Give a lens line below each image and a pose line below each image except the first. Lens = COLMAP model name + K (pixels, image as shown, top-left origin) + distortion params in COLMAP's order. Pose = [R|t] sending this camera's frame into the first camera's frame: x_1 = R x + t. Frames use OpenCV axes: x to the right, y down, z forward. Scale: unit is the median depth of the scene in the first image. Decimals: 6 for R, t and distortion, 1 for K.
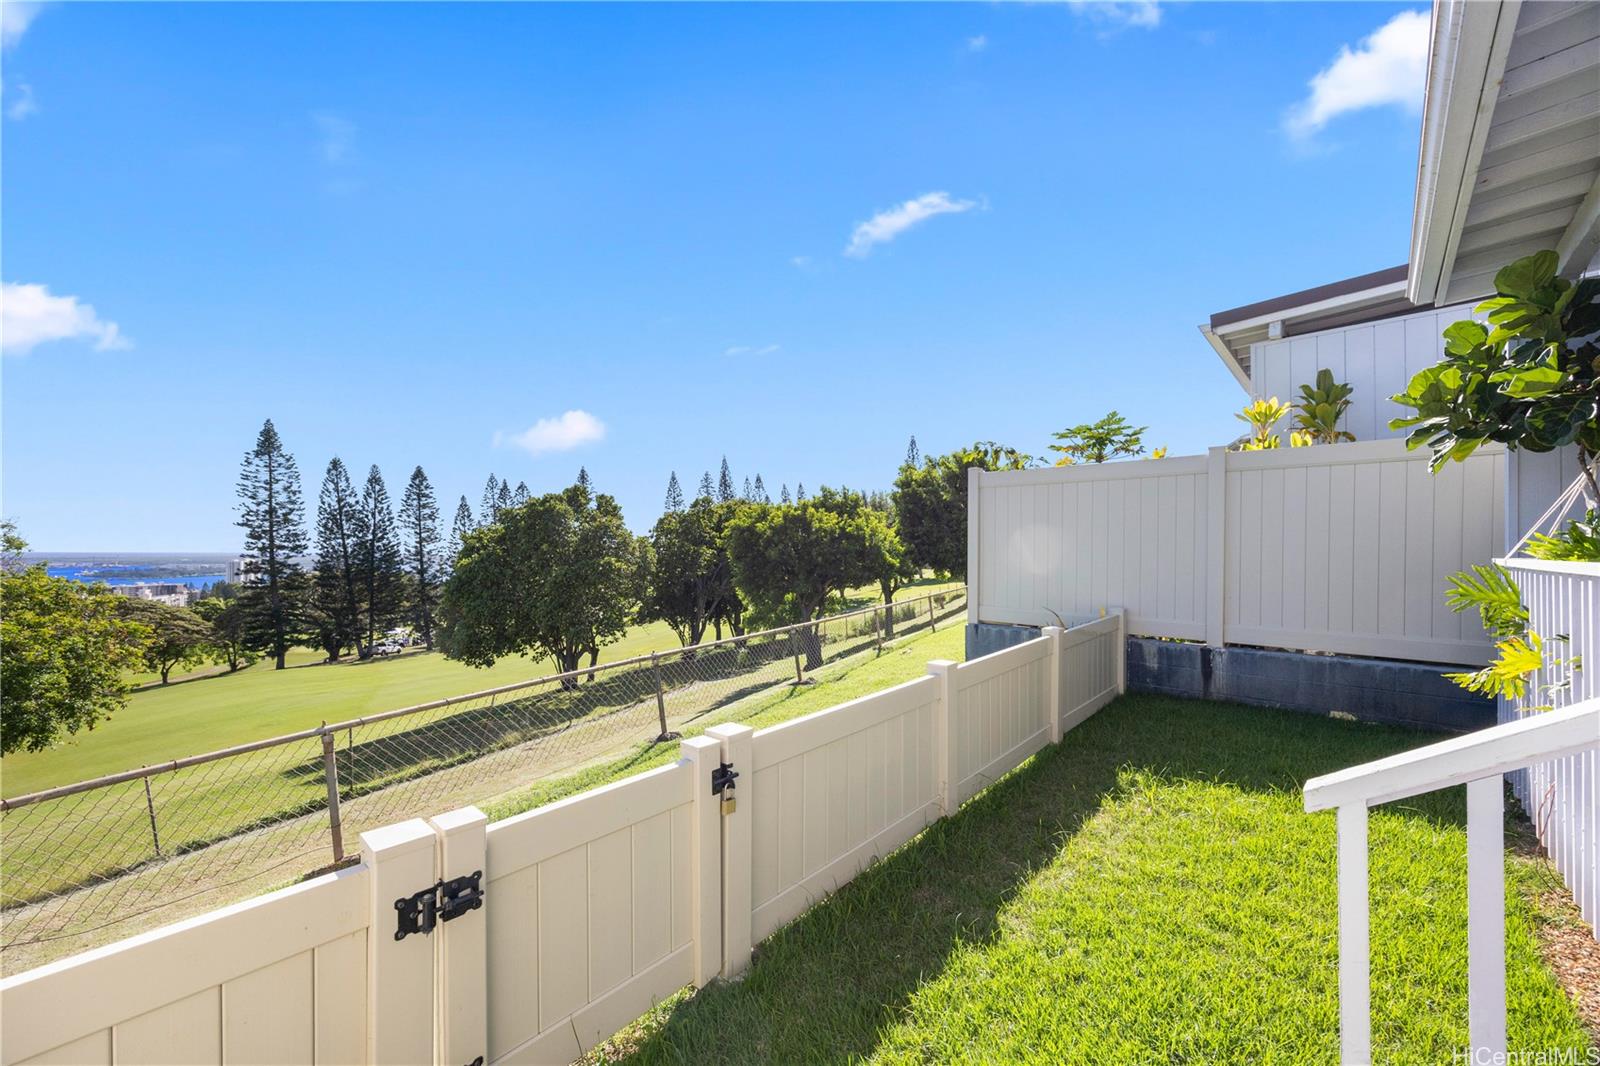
lens RADIAL K [[614.0, 0, 799.8], [0, 614.0, 551.5], [0, 0, 1]] dist [-0.001298, -0.000068]
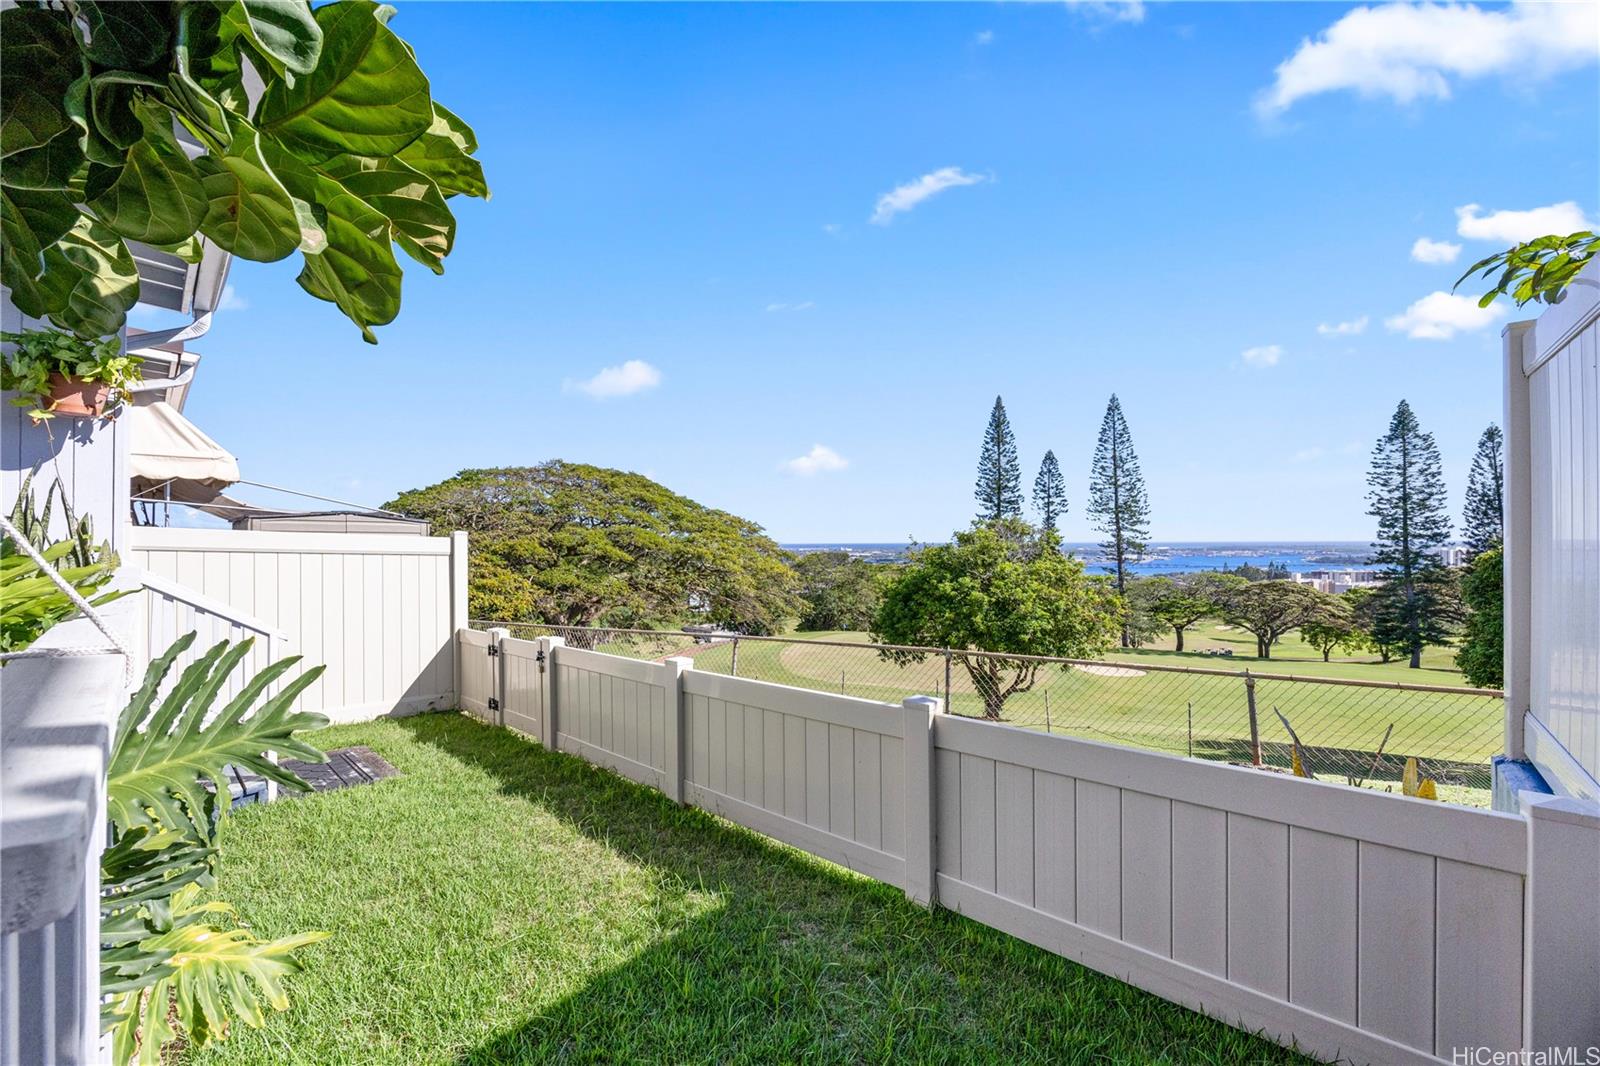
lens RADIAL K [[614.0, 0, 792.4], [0, 614.0, 547.8], [0, 0, 1]] dist [-0.001298, -0.000068]
pose [[-0.009389, 0.004731, -0.999945, 0.185977], [0.008392, 0.999954, 0.004652, -0.002880], [0.999921, -0.008348, -0.009428, 0.170445]]
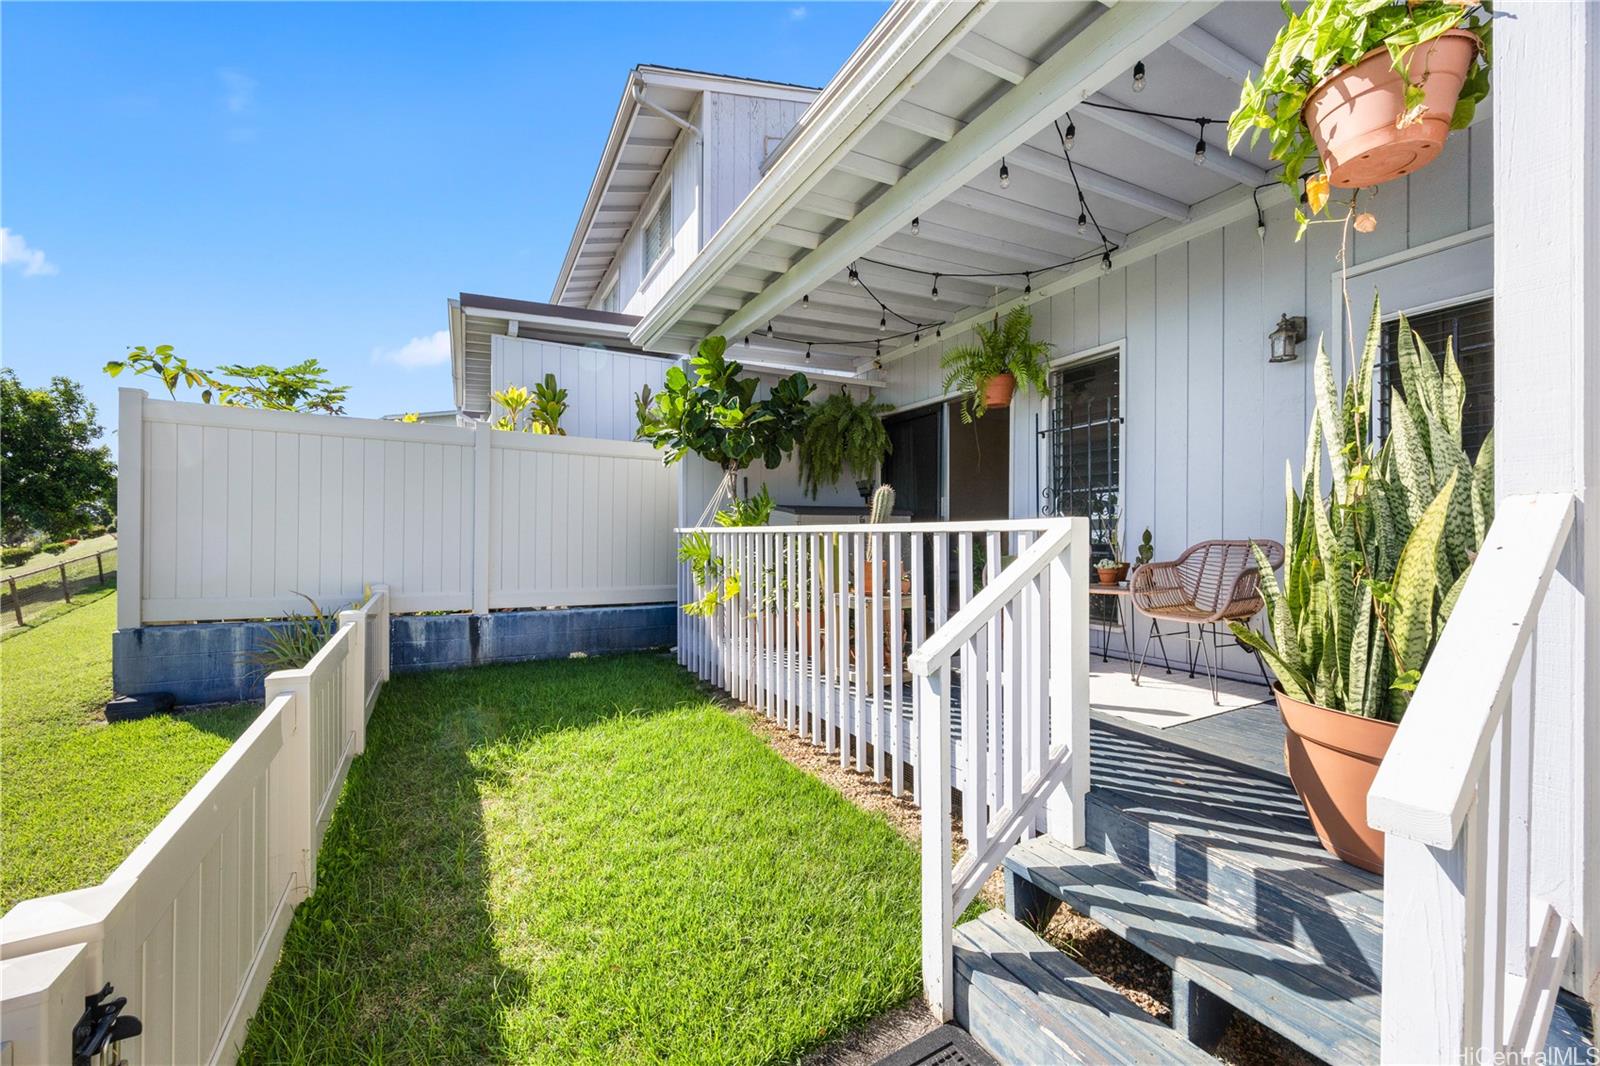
lens RADIAL K [[614.0, 0, 789.0], [0, 614.0, 531.0], [0, 0, 1]] dist [-0.001298, -0.000068]
pose [[0.303144, 0.008263, 0.952909, -0.033573], [-0.005291, 0.999962, -0.006988, 0.004123], [-0.952930, -0.002923, 0.303176, 0.040634]]
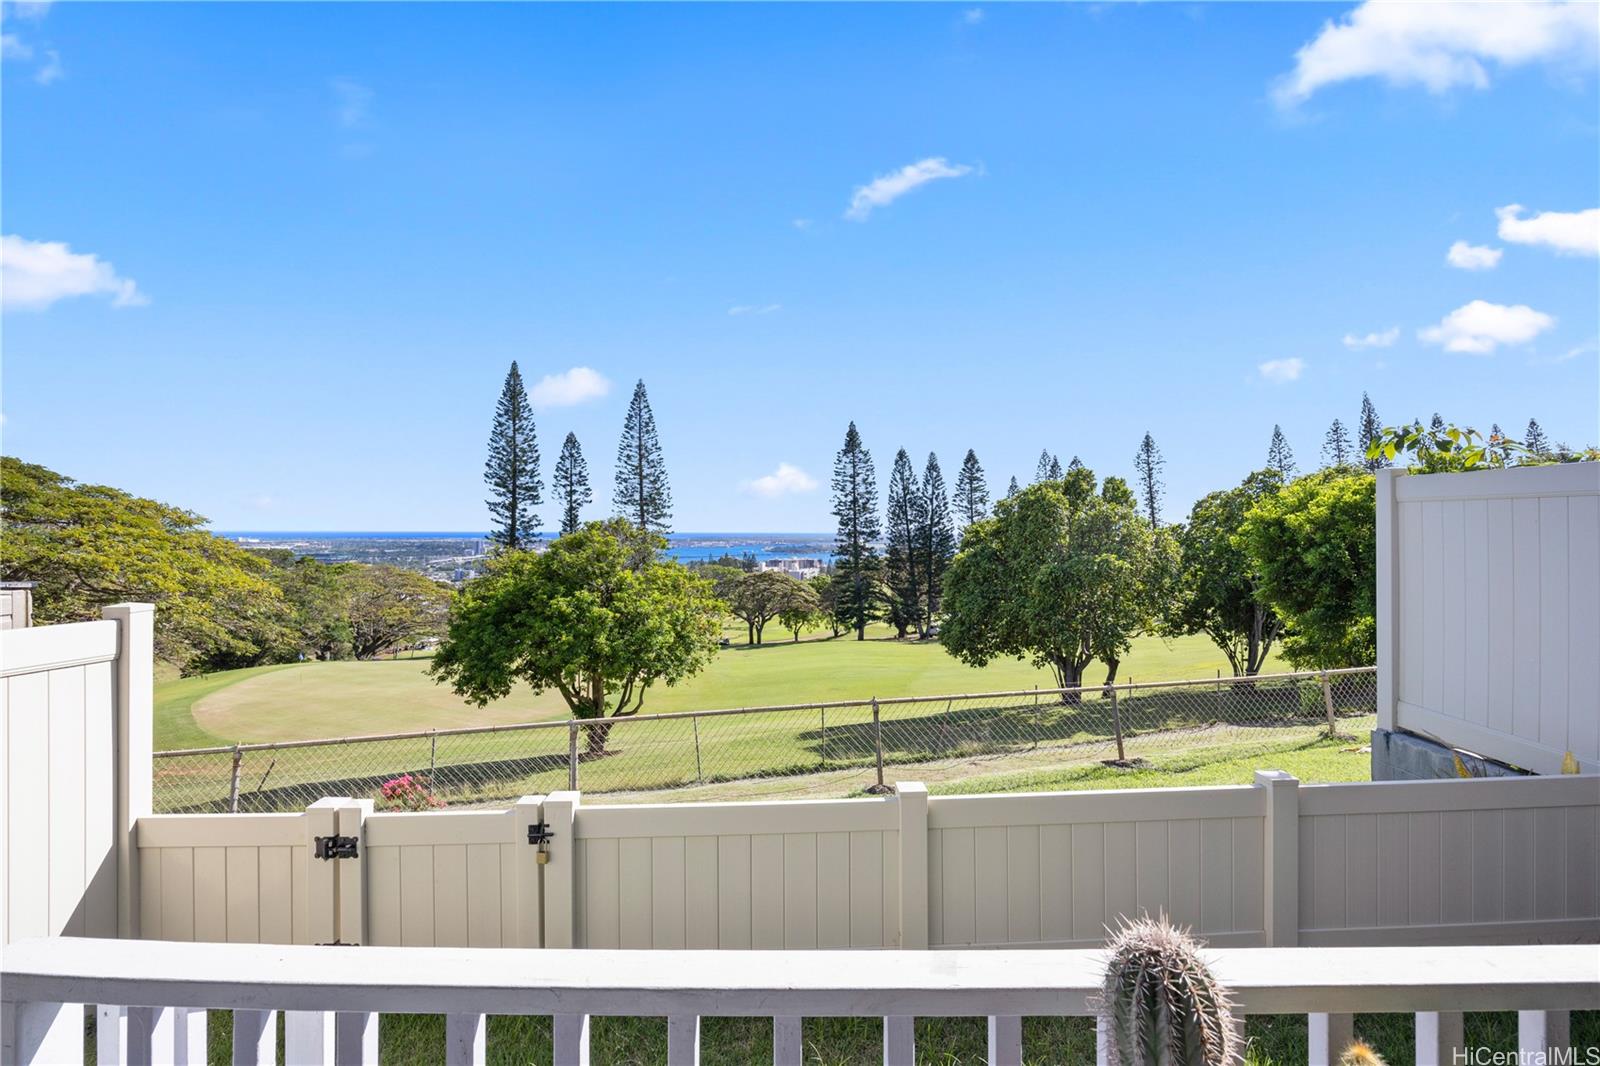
lens RADIAL K [[718.3, 0, 800.8], [0, 718.3, 527.3], [0, 0, 1]] dist [-0.017623, -0.000937]
pose [[0.681917, -0.005860, -0.731406, 0.109959], [0.002219, 0.999980, -0.005943, -0.021014], [0.731426, 0.002429, 0.681916, 0.032270]]
